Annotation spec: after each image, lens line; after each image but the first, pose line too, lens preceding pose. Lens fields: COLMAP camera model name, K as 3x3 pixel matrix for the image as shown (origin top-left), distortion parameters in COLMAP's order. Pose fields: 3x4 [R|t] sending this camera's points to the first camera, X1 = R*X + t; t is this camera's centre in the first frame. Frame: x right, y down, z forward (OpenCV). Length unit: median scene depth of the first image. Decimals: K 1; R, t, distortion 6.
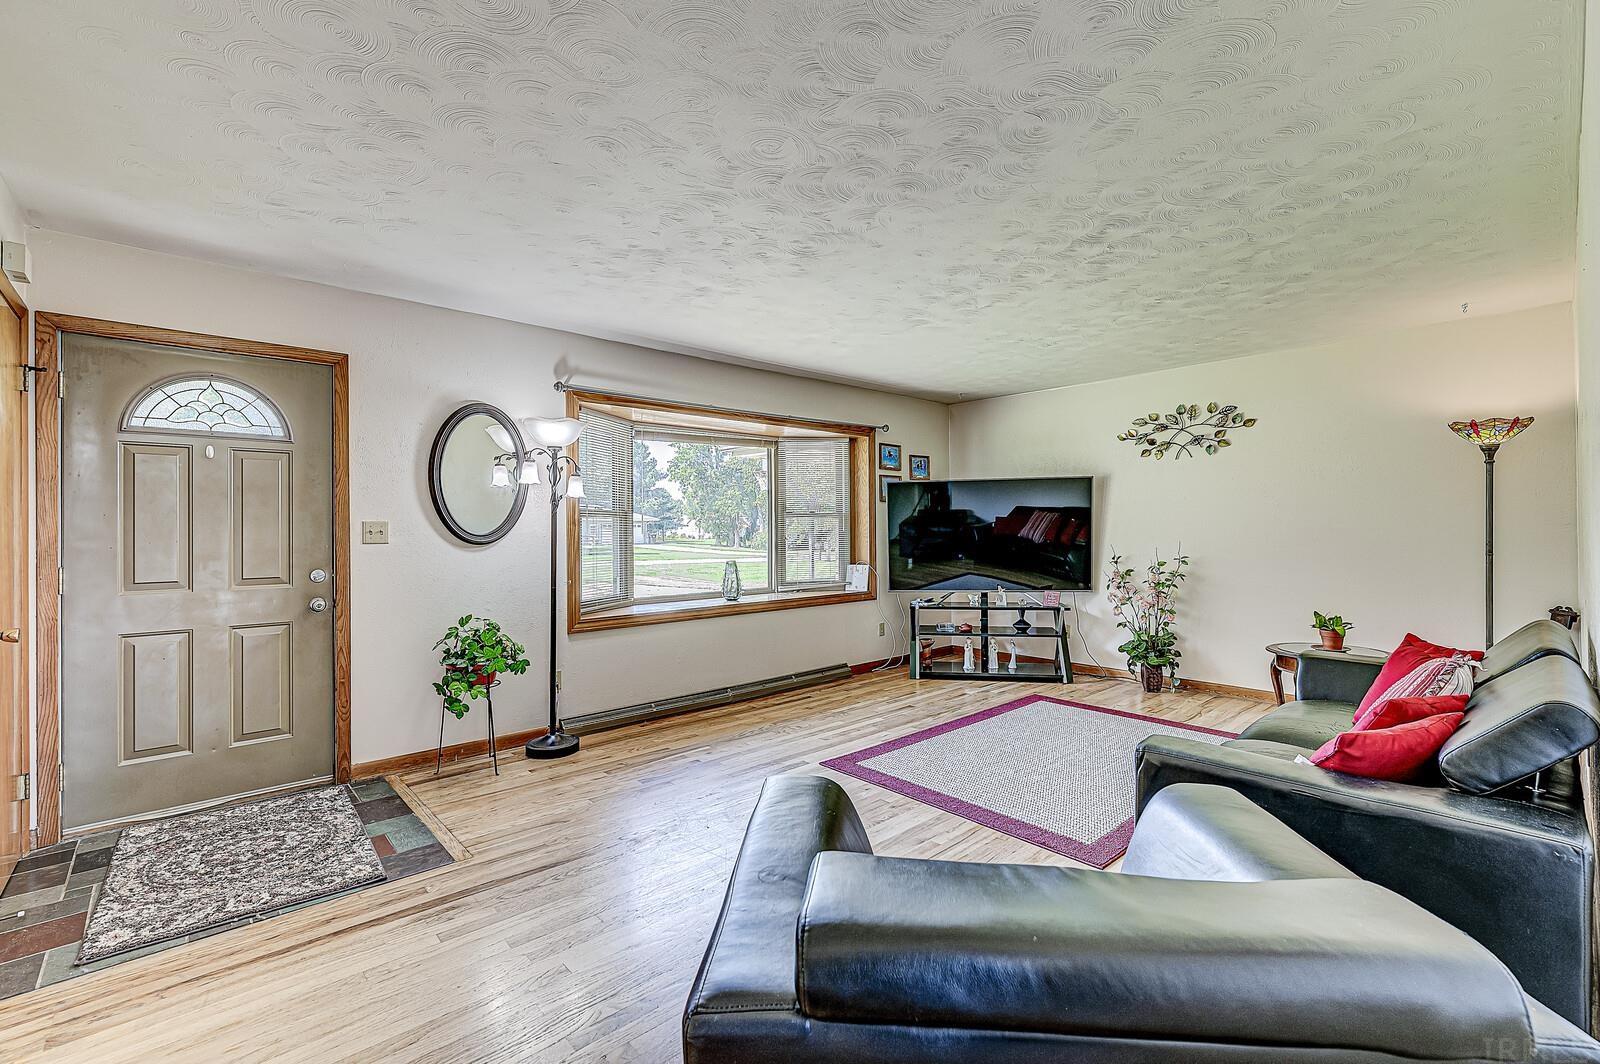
lens RADIAL K [[695.7, 0, 809.3], [0, 695.7, 528.0], [0, 0, 1]] dist [0.002123, 0.000171]
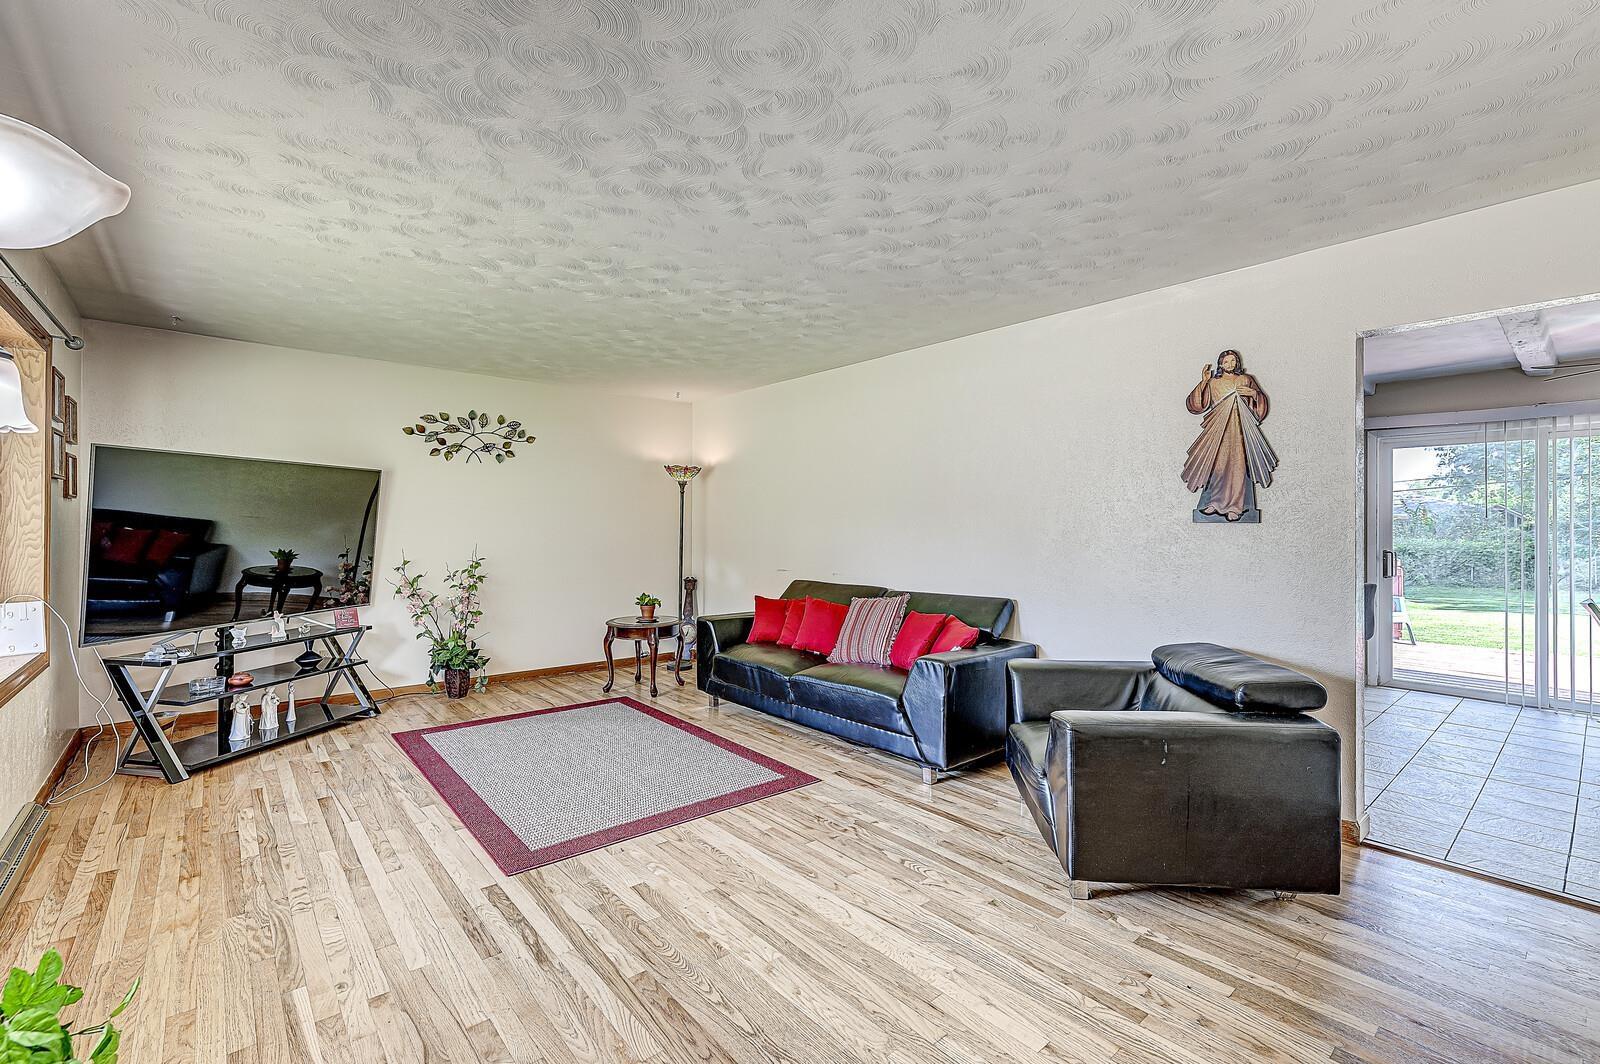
lens RADIAL K [[695.7, 0, 799.3], [0, 695.7, 528.7], [0, 0, 1]] dist [0.002123, 0.000171]
pose [[0.030201, 0.004232, 0.999535, -0.481435], [-0.006444, 0.999971, -0.004039, -0.002495], [-0.999523, -0.006319, 0.030228, 0.500494]]
